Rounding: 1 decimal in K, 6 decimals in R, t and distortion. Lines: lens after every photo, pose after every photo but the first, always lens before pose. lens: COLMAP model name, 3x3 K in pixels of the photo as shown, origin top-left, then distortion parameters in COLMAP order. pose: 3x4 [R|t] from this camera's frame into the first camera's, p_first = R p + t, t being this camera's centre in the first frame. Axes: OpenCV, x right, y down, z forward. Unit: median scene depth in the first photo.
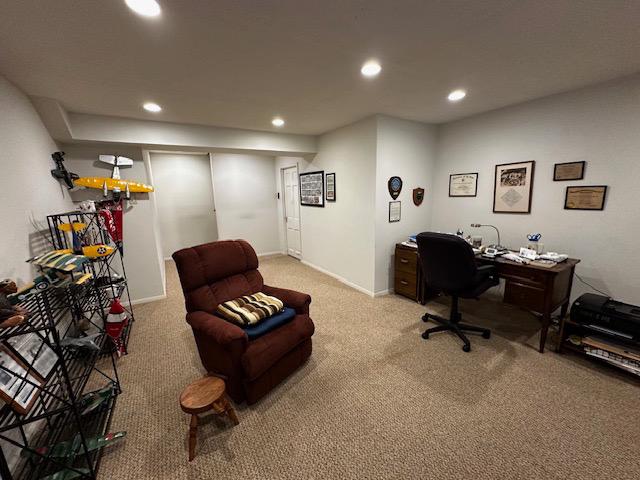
lens RADIAL K [[254.9, 0, 320.0], [0, 254.9, 240.0], [0, 0, 1]] dist [-0.001627, -0.000346]
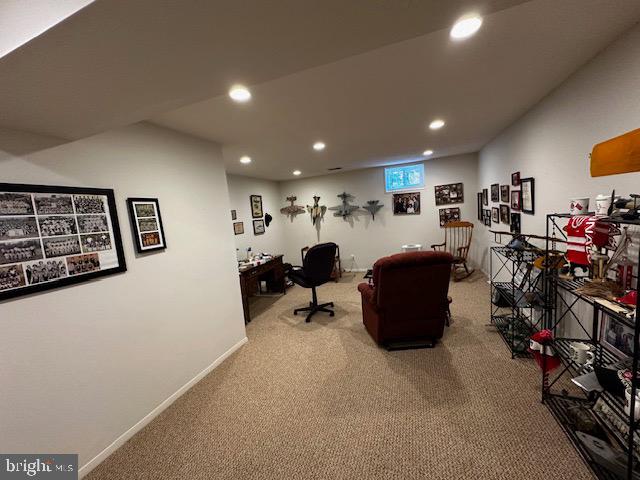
lens RADIAL K [[254.9, 0, 320.0], [0, 254.9, 240.0], [0, 0, 1]] dist [-0.001627, -0.000346]
pose [[-0.601174, -0.010706, 0.799046, -0.570728], [0.245339, 0.949148, 0.197301, -0.198816], [-0.760525, 0.314649, -0.567976, 1.051505]]
